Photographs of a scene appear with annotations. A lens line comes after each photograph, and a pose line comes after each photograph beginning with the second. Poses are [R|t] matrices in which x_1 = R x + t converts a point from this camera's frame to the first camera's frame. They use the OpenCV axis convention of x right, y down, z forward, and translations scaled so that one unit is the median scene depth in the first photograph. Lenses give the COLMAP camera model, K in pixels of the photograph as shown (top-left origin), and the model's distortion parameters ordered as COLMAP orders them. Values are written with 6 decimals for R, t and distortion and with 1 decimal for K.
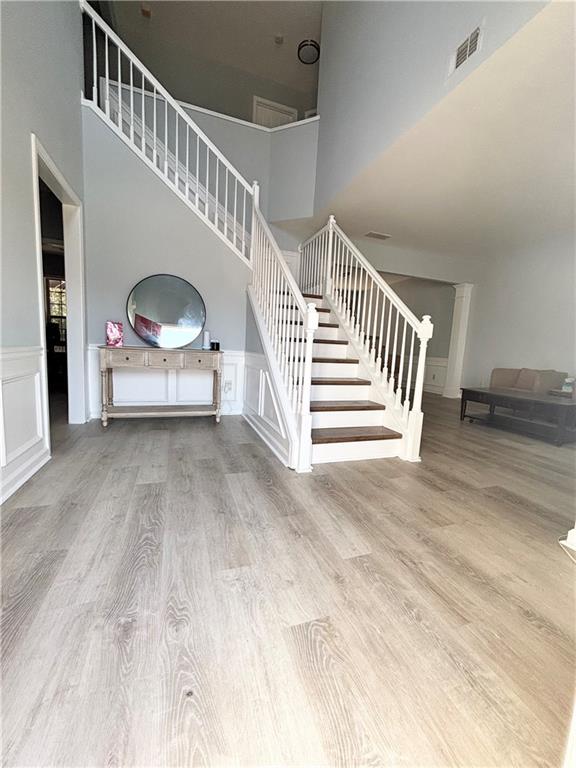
lens RADIAL K [[309.0, 0, 288.0], [0, 309.0, 383.5], [0, 0, 1]] dist [-0.004153, -0.000191]
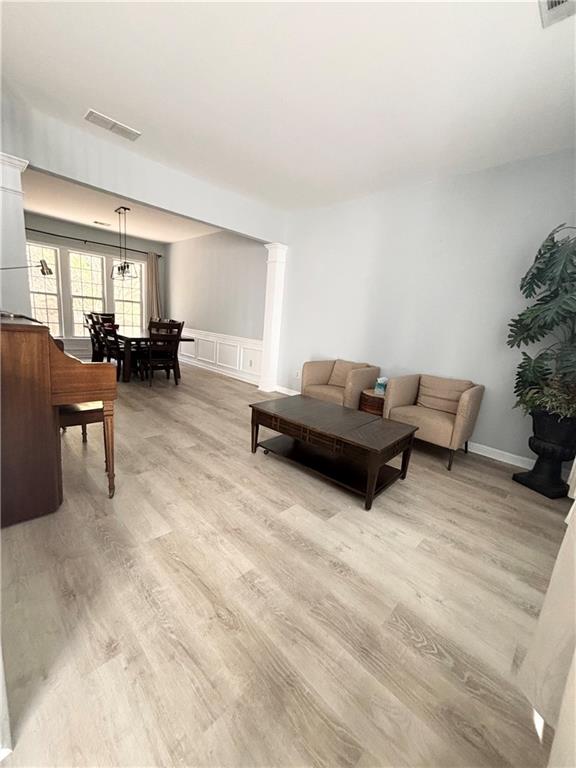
lens RADIAL K [[309.0, 0, 289.6], [0, 309.0, 383.7], [0, 0, 1]] dist [-0.004153, -0.000191]
pose [[0.899686, -0.068207, 0.431176, 0.344889], [0.019144, 0.992933, 0.117123, -0.096505], [-0.436118, -0.097119, 0.894634, 0.378335]]
